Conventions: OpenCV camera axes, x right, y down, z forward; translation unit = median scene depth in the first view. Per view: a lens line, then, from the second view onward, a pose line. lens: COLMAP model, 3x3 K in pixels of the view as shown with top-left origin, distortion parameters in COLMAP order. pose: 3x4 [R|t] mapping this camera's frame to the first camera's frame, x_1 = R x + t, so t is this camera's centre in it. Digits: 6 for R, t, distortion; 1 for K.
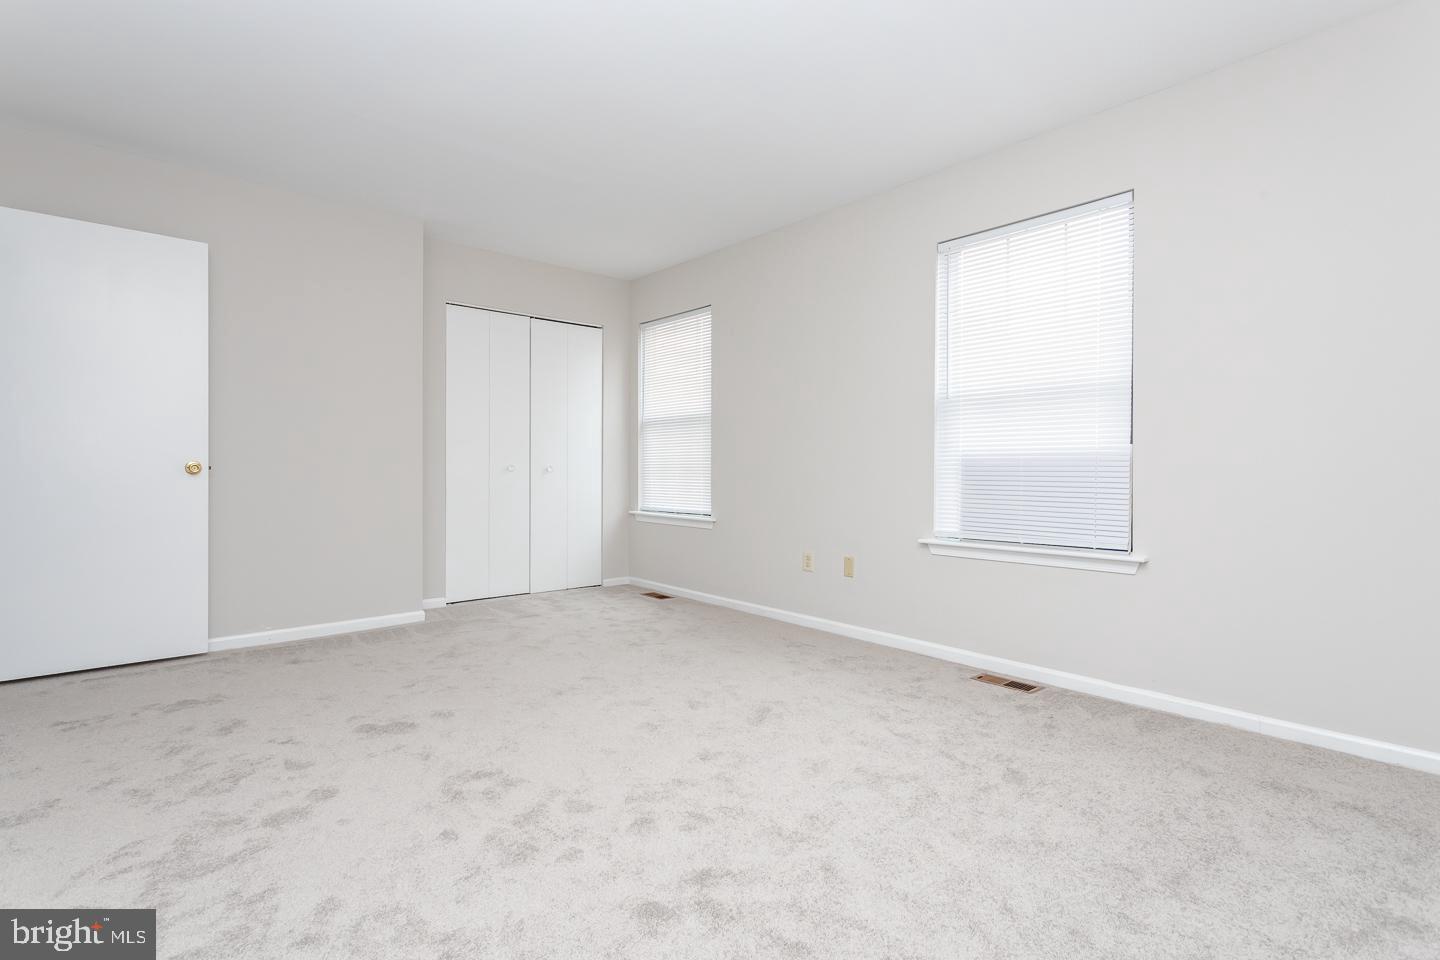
lens RADIAL K [[680.0, 0, 719.5], [0, 680.0, 476.5], [0, 0, 1]] dist [-0.004398, 0.000562]
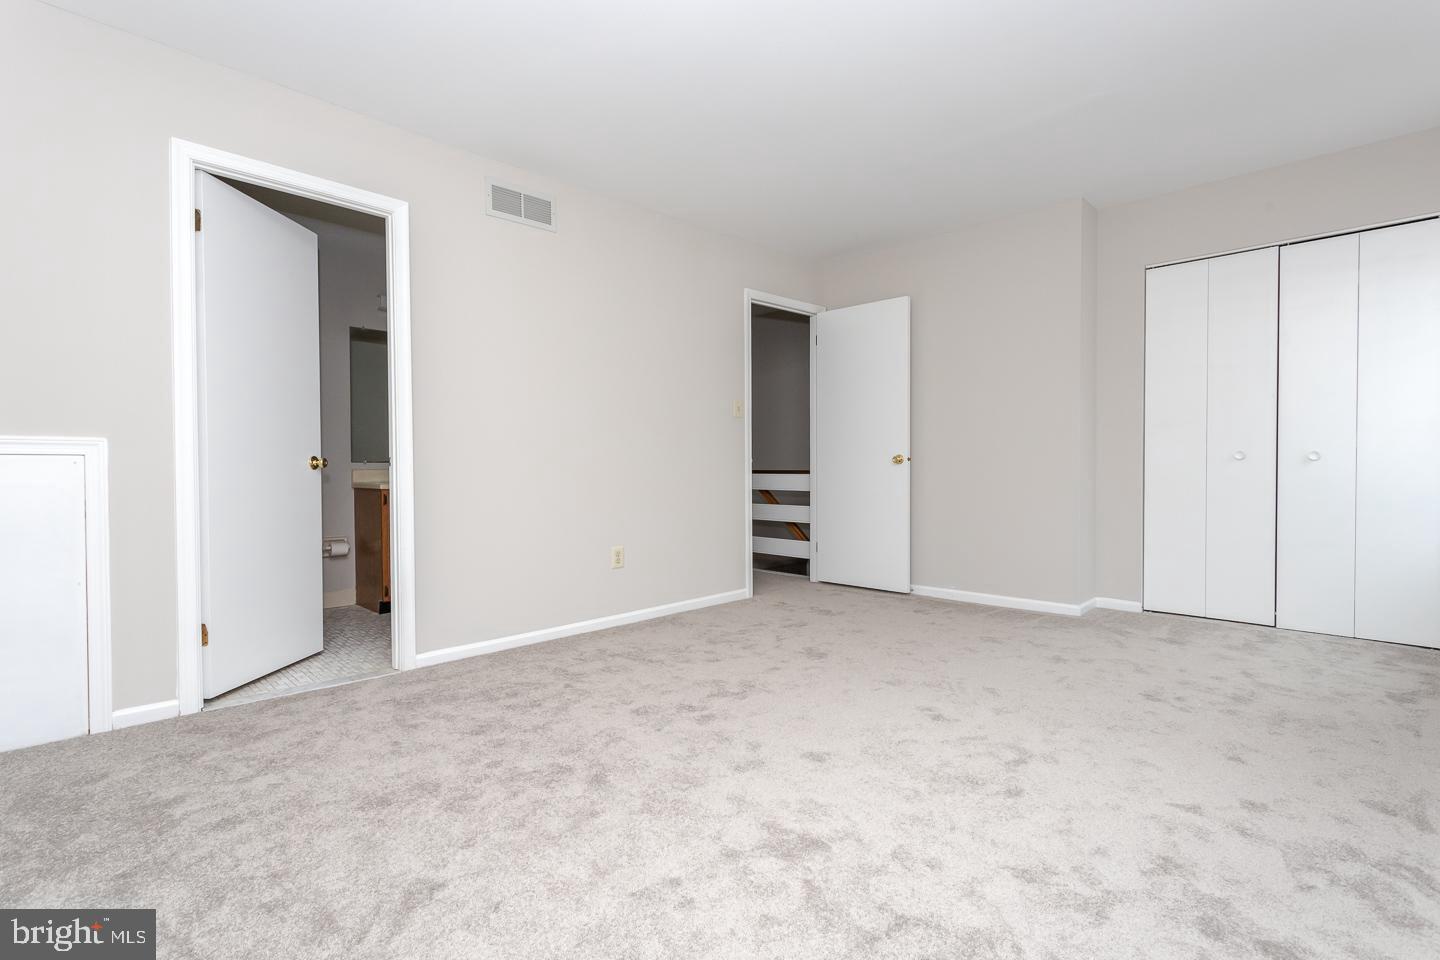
lens RADIAL K [[680.0, 0, 714.1], [0, 680.0, 473.4], [0, 0, 1]] dist [-0.004398, 0.000562]
pose [[0.067748, 0.006026, -0.997684, 0.764181], [-0.007278, 0.999958, 0.005546, 0.015784], [0.997676, 0.006886, 0.067789, 0.676569]]
